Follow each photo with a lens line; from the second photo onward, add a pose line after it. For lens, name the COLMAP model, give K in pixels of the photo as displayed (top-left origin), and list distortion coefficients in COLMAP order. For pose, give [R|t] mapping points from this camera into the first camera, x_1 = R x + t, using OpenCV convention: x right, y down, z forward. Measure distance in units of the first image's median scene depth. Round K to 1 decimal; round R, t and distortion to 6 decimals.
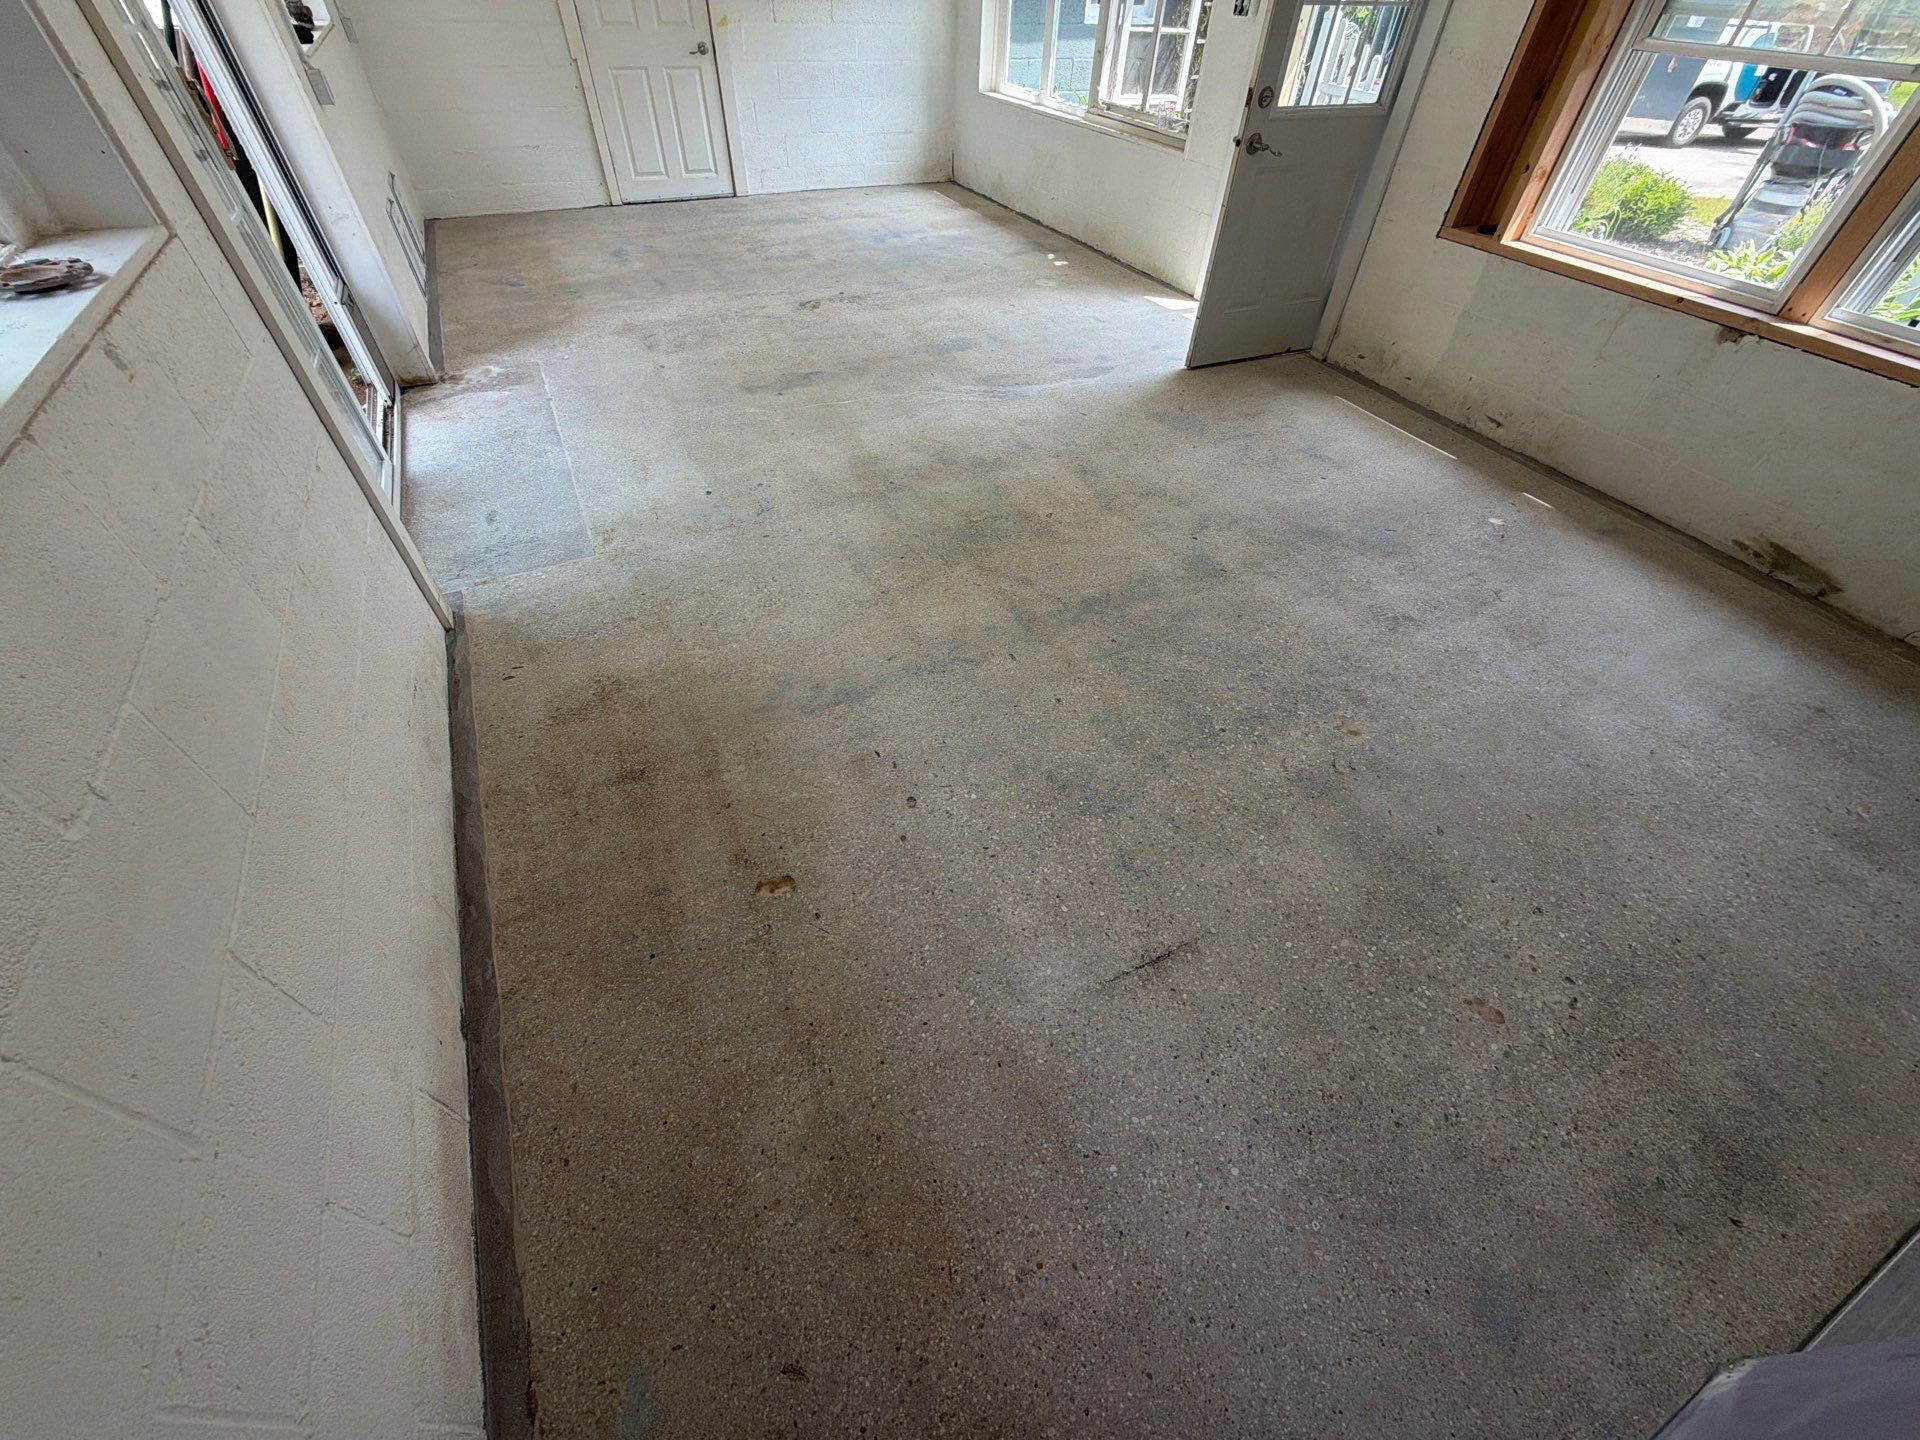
lens RADIAL K [[760.7, 0, 963.7], [0, 760.7, 714.2], [0, 0, 1]] dist [-0.000114, -0.000068]
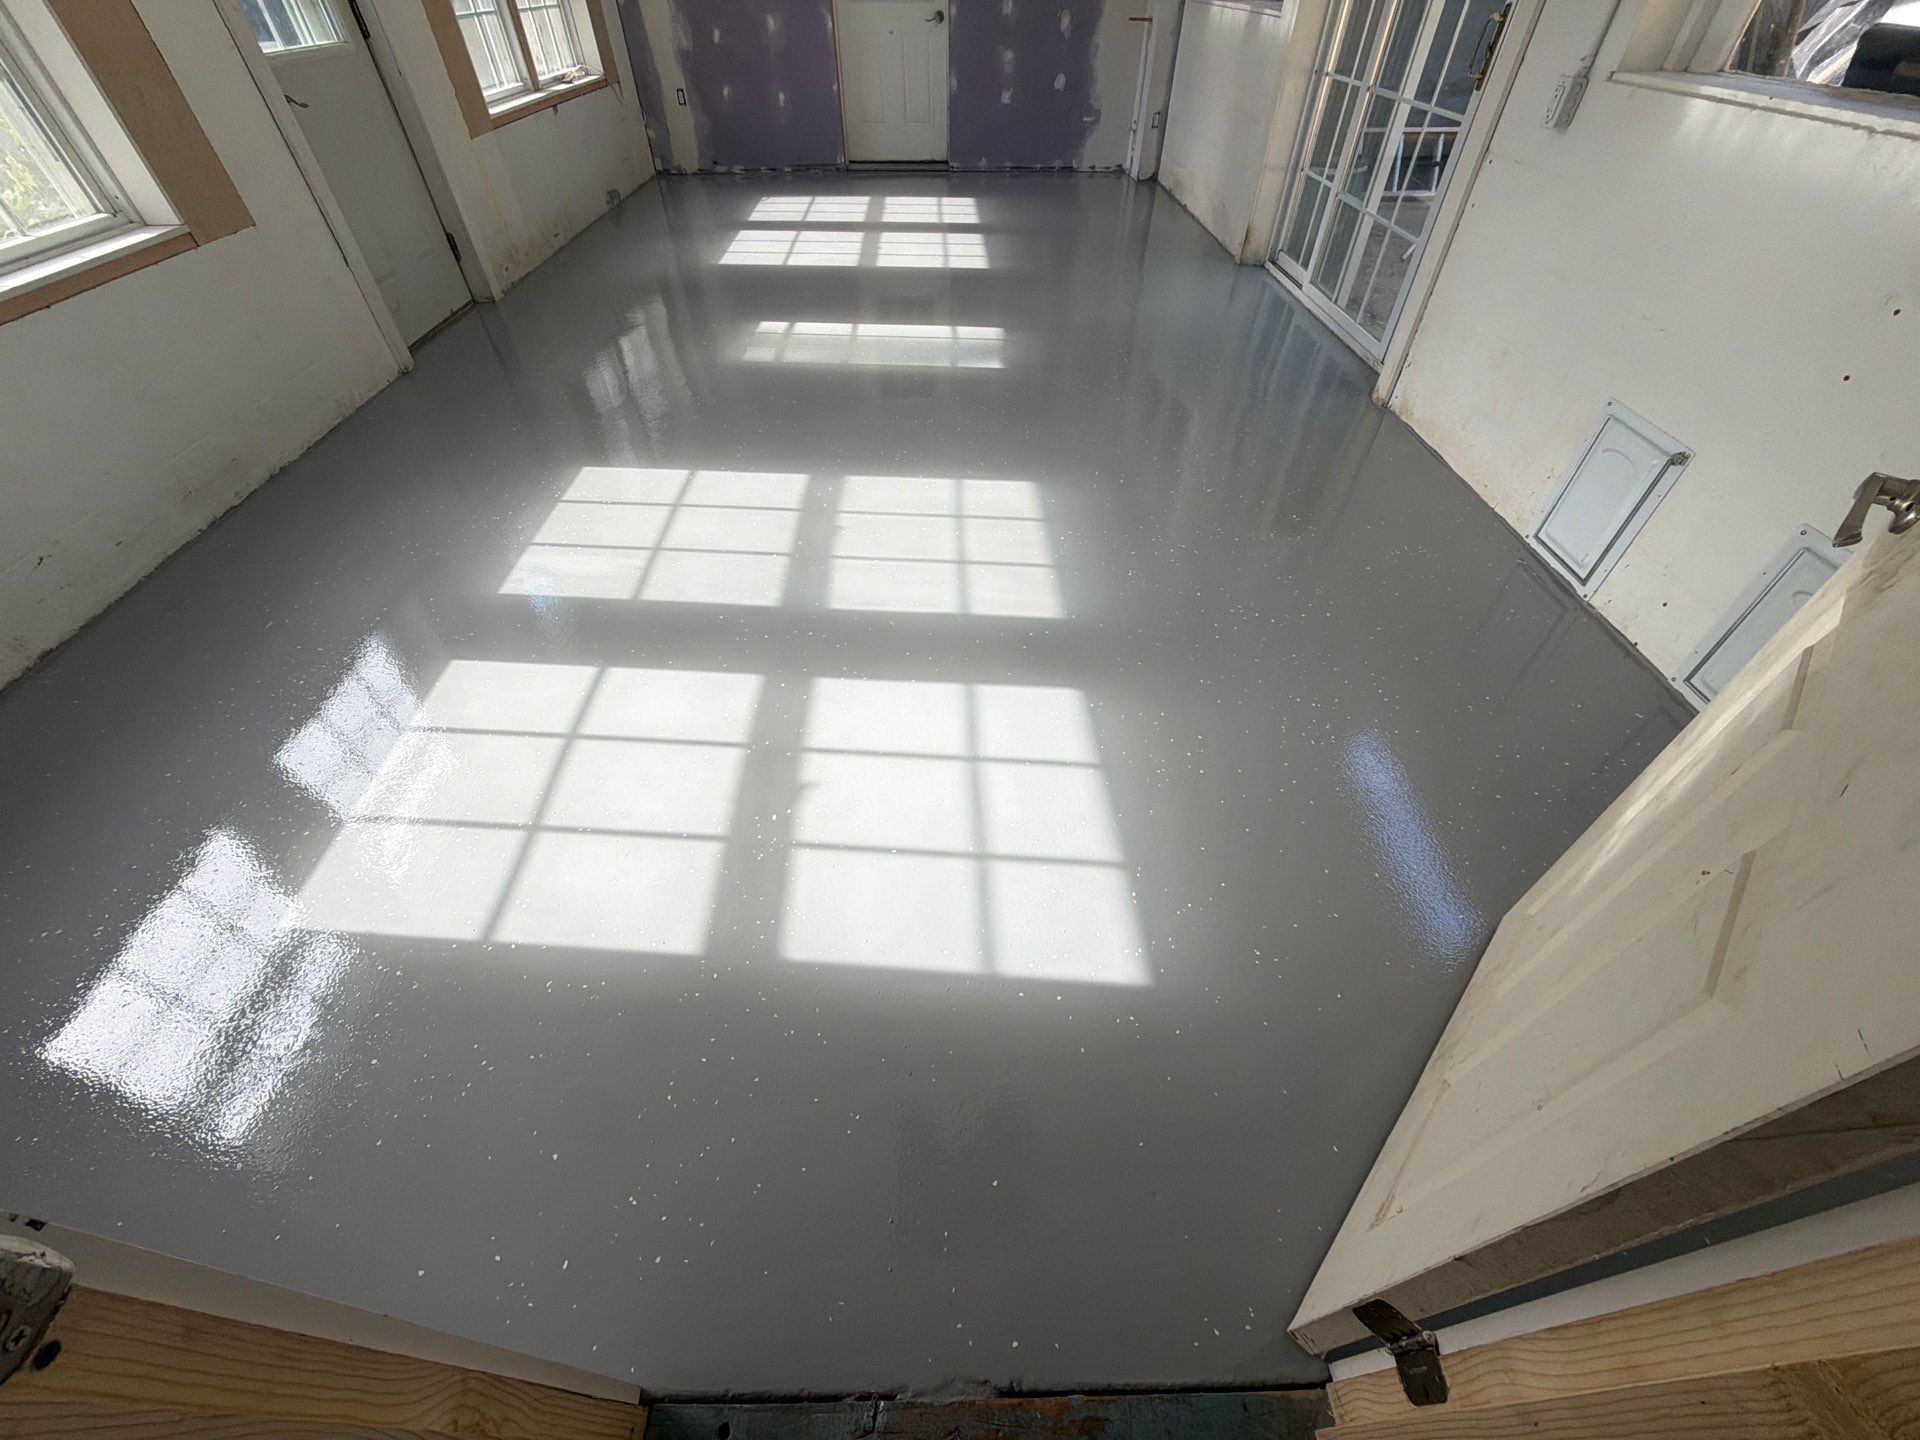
lens RADIAL K [[760.7, 0, 962.5], [0, 760.7, 708.4], [0, 0, 1]] dist [-0.000114, -0.000068]
pose [[-0.901760, -0.324933, 0.285039, -0.594531], [0.288580, 0.038356, 0.956687, -1.341970], [-0.321792, 0.944959, 0.059181, 1.365829]]
